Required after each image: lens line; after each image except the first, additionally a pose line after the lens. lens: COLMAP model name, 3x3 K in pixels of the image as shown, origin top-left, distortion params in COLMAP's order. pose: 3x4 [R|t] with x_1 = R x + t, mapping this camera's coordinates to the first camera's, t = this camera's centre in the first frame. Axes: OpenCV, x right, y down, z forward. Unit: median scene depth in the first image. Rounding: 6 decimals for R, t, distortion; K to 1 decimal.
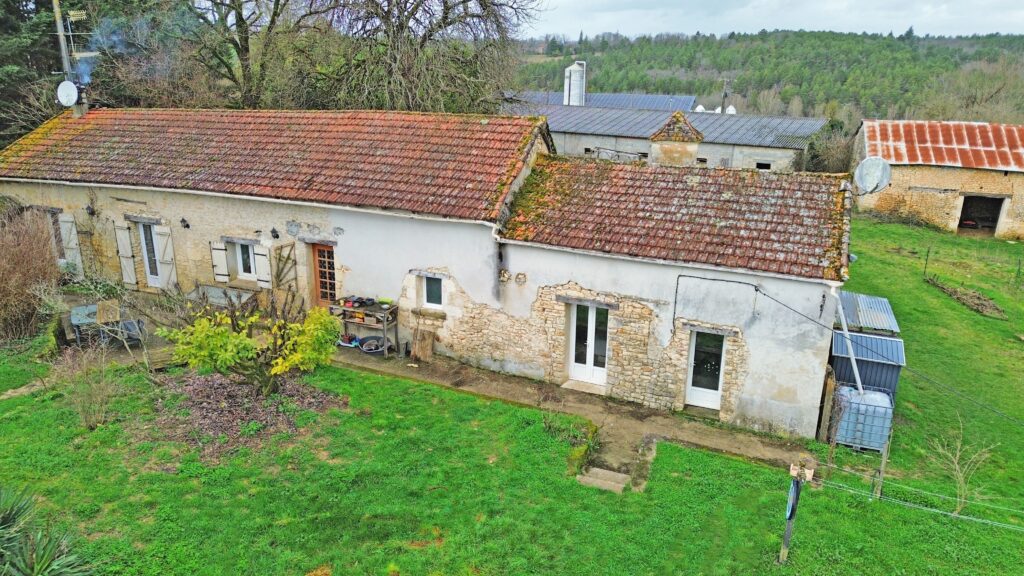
lens RADIAL K [[729.6, 0, 512.0], [0, 729.6, 288.0], [0, 0, 1]] dist [0.036118, -0.001588]
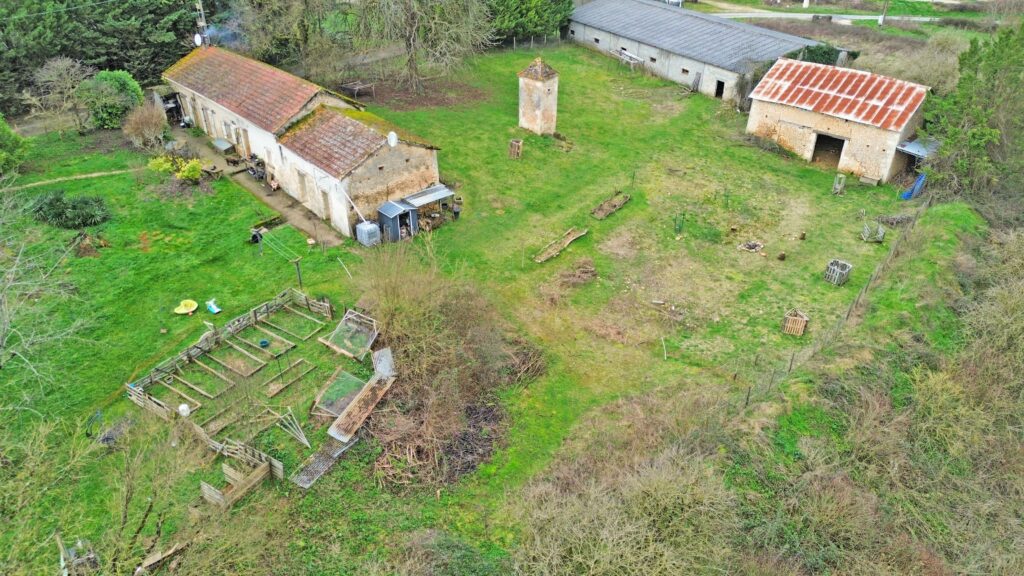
lens RADIAL K [[729.6, 0, 512.0], [0, 729.6, 288.0], [0, 0, 1]] dist [0.036118, -0.001588]
pose [[0.895090, 0.223350, -0.385912, 0.686906], [-0.127205, 0.957441, 0.259085, -0.130388], [0.427355, -0.182815, 0.885408, -0.379881]]
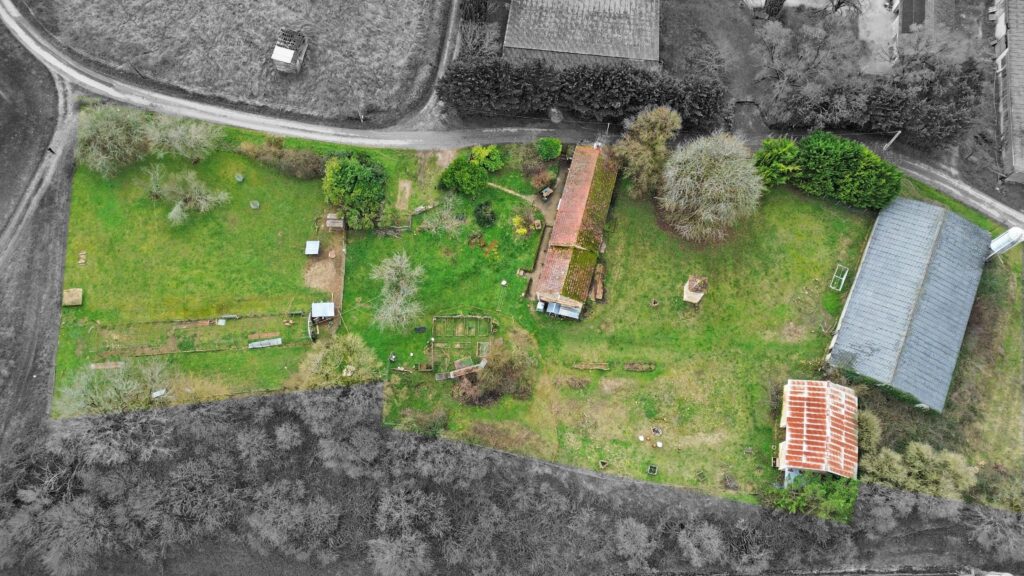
lens RADIAL K [[729.6, 0, 512.0], [0, 729.6, 288.0], [0, 0, 1]] dist [0.036118, -0.001588]
pose [[0.107230, 0.923698, -0.367809, 0.947687], [-0.297093, 0.382808, 0.874753, -1.935174], [0.948808, 0.015474, 0.315473, -0.462743]]
